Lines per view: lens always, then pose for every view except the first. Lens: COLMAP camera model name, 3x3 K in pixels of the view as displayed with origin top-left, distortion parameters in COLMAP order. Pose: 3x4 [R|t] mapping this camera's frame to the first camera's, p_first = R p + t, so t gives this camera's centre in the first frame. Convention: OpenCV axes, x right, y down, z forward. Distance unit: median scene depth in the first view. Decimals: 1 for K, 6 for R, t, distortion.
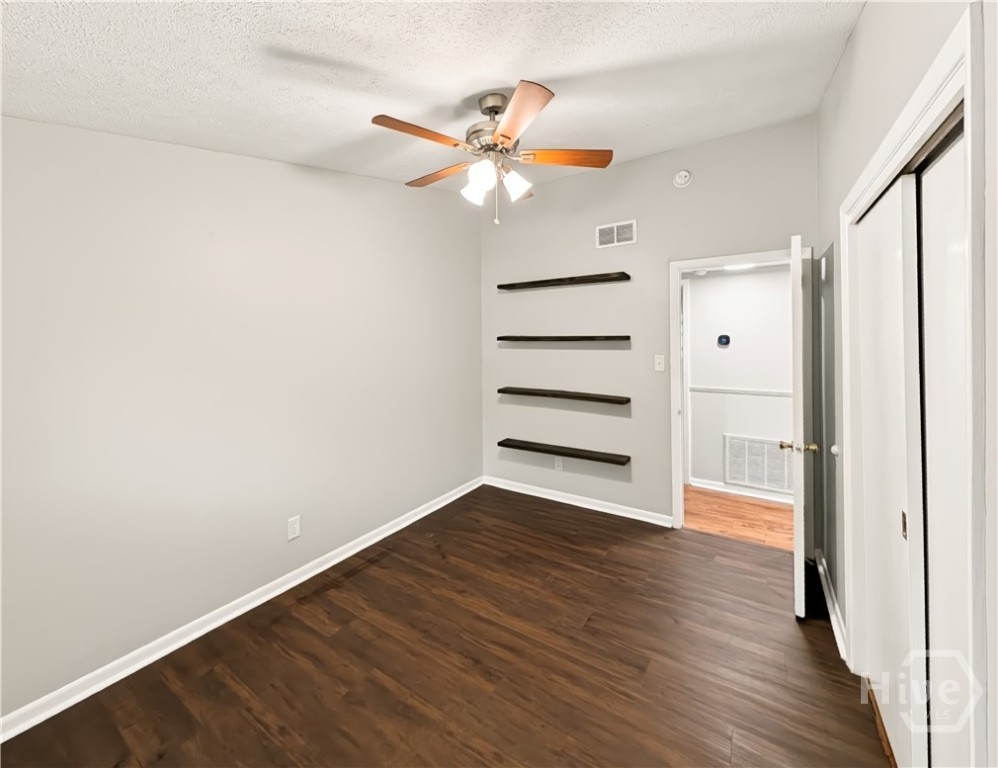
lens RADIAL K [[397.1, 0, 499.7], [0, 397.1, 381.6], [0, 0, 1]] dist [-0.013139, -0.000372]
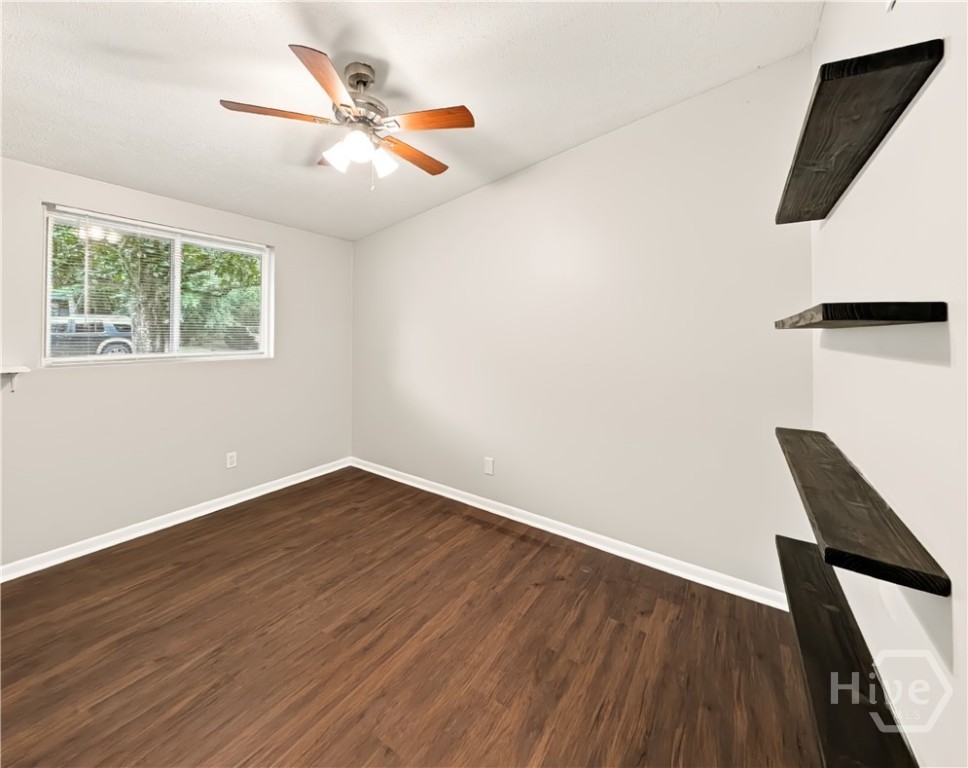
lens RADIAL K [[389.9, 0, 485.9], [0, 389.9, 386.8], [0, 0, 1]] dist [0.001159, -0.000402]
pose [[0.008570, 0.181745, -0.983308, 0.665499], [-0.144588, 0.973236, 0.178623, -0.091437], [0.989455, 0.140643, 0.034619, 0.947794]]
